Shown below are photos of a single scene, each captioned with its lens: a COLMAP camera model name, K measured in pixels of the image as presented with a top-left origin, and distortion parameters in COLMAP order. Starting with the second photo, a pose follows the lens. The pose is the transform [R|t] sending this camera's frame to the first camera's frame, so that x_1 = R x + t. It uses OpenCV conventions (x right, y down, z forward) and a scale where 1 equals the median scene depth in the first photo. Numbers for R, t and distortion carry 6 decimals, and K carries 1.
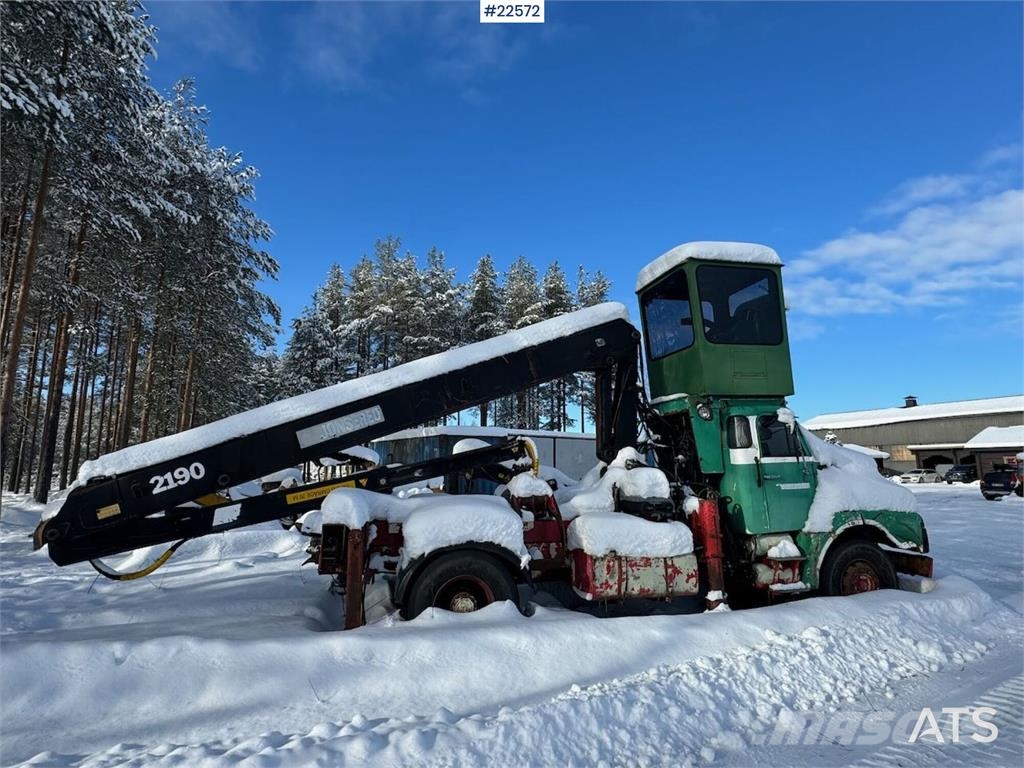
lens RADIAL K [[548.6, 0, 512.0], [0, 548.6, 384.0], [0, 0, 1]] dist [-0.004186, -0.000532]
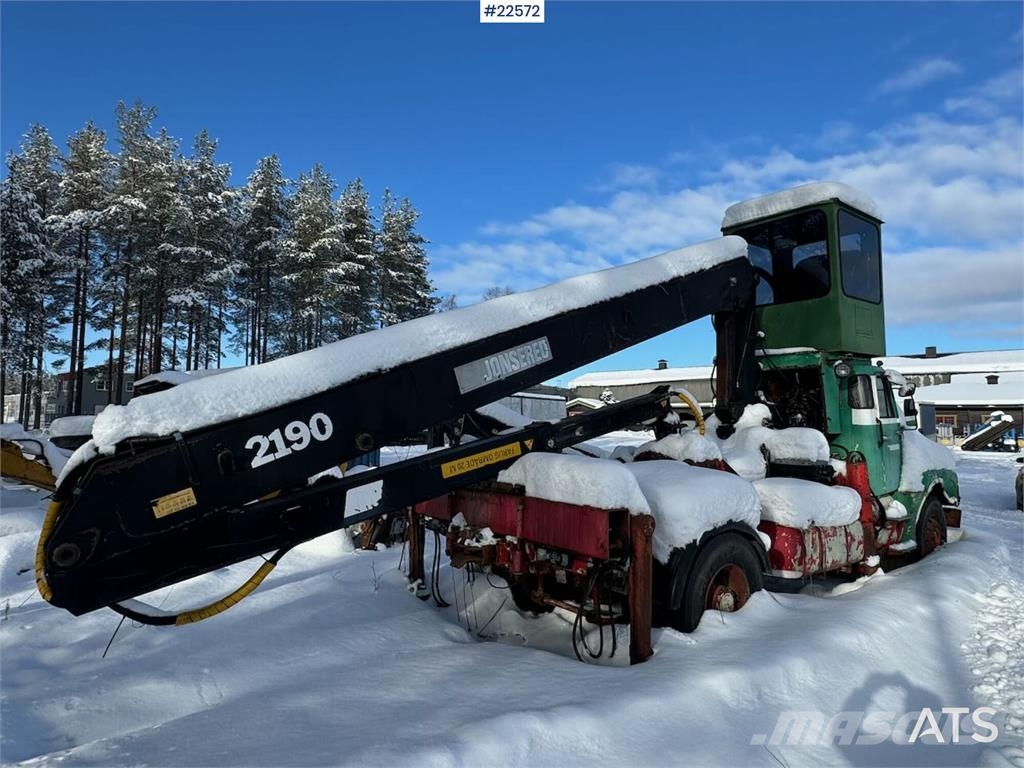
lens RADIAL K [[592.5, 0, 509.7], [0, 592.5, 382.1], [0, 0, 1]] dist [-0.004936, 0.001723]
pose [[0.910452, 0.041545, 0.411523, -0.605948], [-0.078338, 0.994255, 0.072940, 0.045919], [-0.406128, -0.098646, 0.908476, 0.325162]]
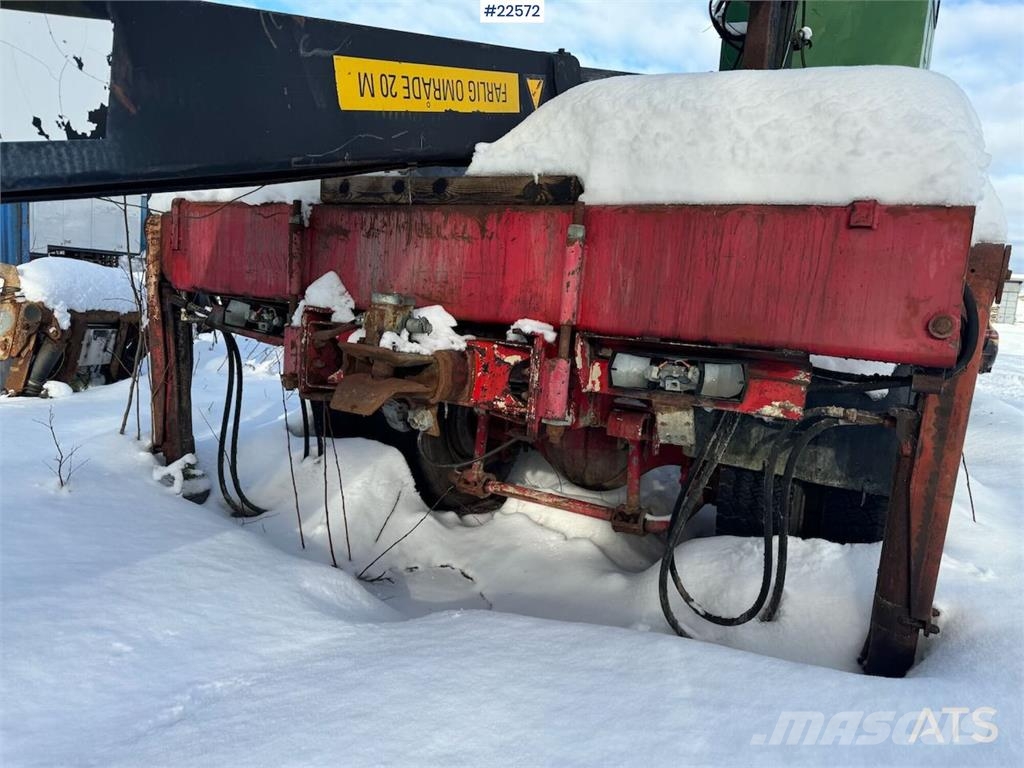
lens RADIAL K [[717.4, 0, 516.0], [0, 717.4, 389.4], [0, 0, 1]] dist [0.078523, -0.105650]
pose [[0.692368, -0.051996, 0.719668, -0.527392], [-0.186375, 0.950666, 0.247991, 0.227821], [-0.697058, -0.305829, 0.648520, 0.737079]]
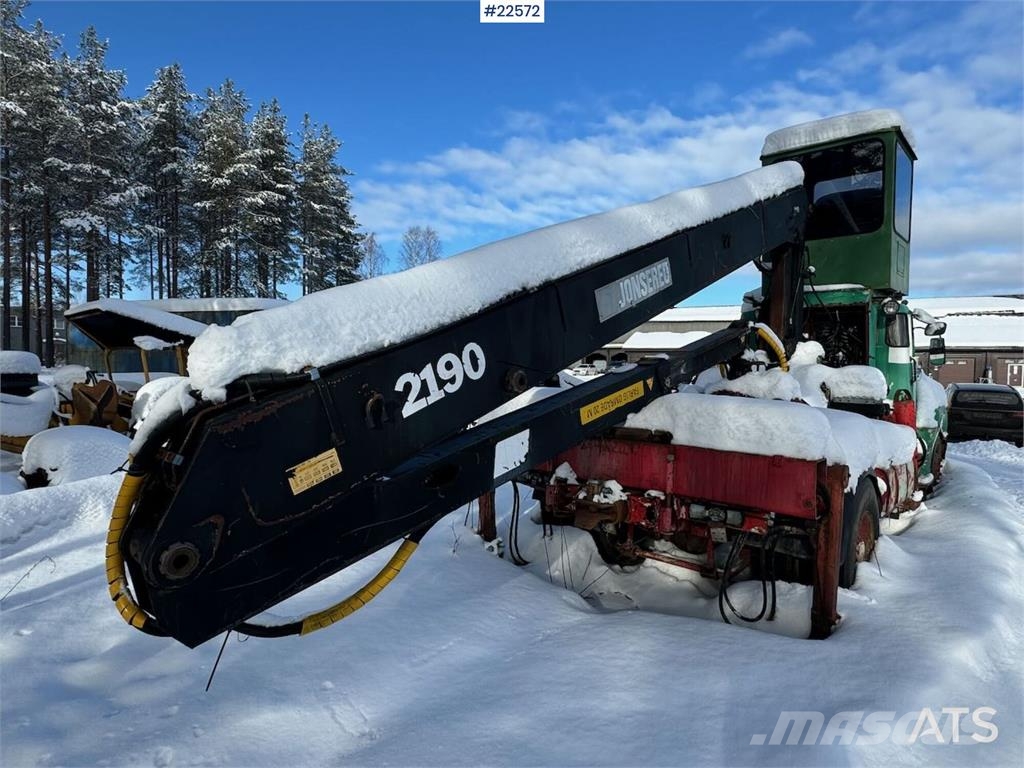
lens RADIAL K [[565.0, 0, 512.0], [0, 565.0, 384.0], [0, 0, 1]] dist [-0.003248, 0.000061]
pose [[0.833085, -0.005339, 0.553119, -0.739985], [-0.102594, 0.981112, 0.163992, 0.092212], [-0.543547, -0.193365, 0.816803, 0.568502]]
